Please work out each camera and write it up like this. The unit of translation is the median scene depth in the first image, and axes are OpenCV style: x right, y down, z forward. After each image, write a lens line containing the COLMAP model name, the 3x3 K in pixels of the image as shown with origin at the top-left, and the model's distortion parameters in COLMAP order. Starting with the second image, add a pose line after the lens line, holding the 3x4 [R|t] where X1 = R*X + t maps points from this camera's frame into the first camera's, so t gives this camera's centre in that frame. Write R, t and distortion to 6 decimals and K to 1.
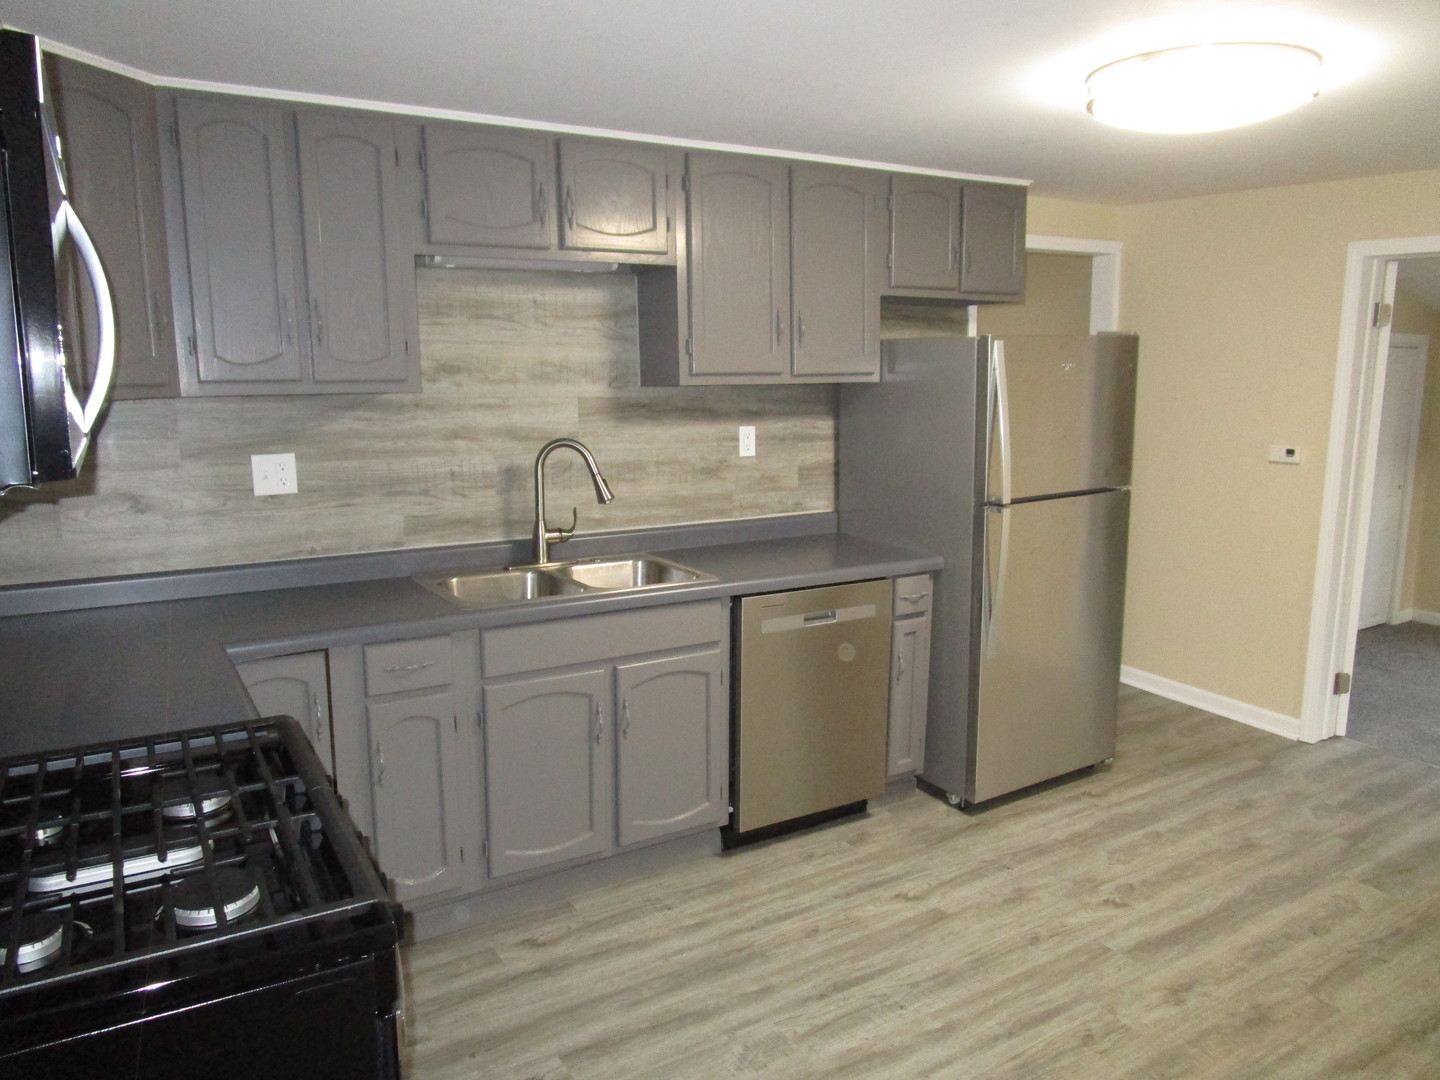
lens RADIAL K [[1038.5, 0, 715.7], [0, 1038.5, 537.8], [0, 0, 1]] dist [-0.023445, 0.013731]
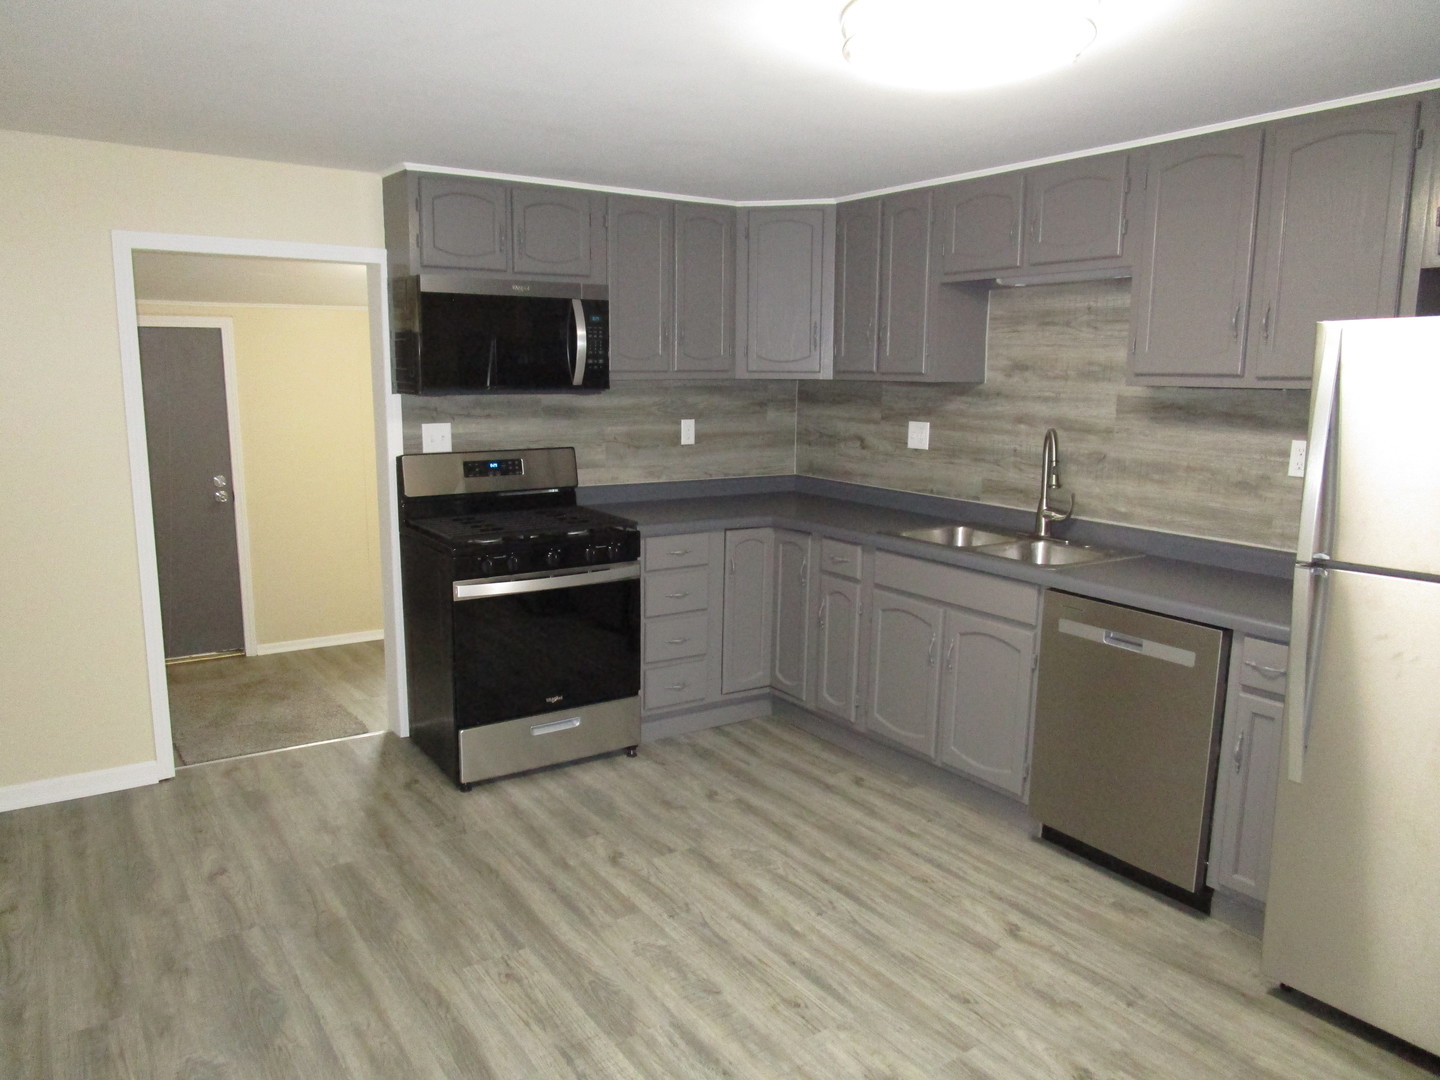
lens RADIAL K [[1038.5, 0, 715.6], [0, 1038.5, 540.6], [0, 0, 1]] dist [-0.023445, 0.013731]
pose [[0.040503, 0.166984, -0.985127, 0.989471], [-0.177749, 0.971414, 0.157352, -0.089939], [0.983242, 0.168733, 0.069026, 0.583671]]
